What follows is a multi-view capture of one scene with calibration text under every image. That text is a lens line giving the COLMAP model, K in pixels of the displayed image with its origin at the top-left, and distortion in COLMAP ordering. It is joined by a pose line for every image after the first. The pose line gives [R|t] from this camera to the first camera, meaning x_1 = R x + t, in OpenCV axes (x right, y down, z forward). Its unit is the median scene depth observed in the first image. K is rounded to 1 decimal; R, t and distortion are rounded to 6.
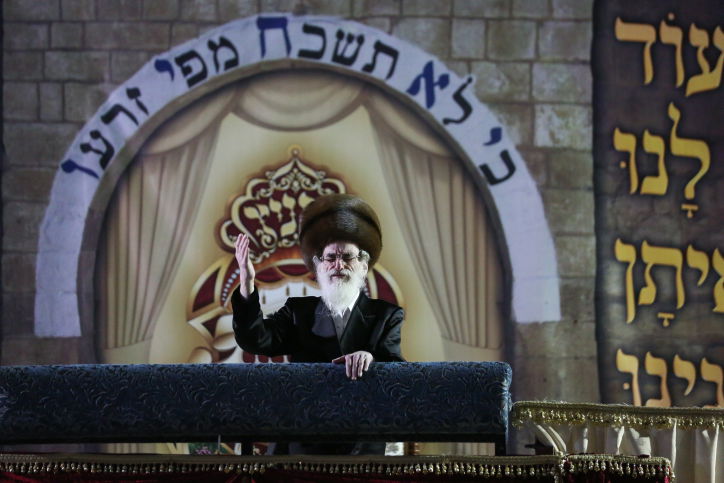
lens RADIAL K [[3435.9, 0, 362.0], [0, 3435.9, 241.5], [0, 0, 1]] dist [0.700758, 2.382642]
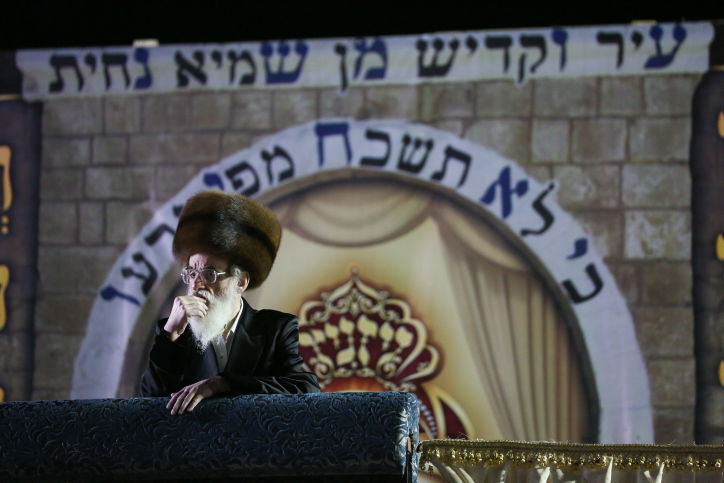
lens RADIAL K [[3420.6, 0, 362.0], [0, 3420.6, 241.5], [0, 0, 1]] dist [0.894811, 6.761205]
pose [[0.988534, -0.018086, -0.149913, 0.114635], [-0.000263, 0.992593, -0.121484, 0.073604], [0.151000, 0.120131, 0.981207, 0.134658]]
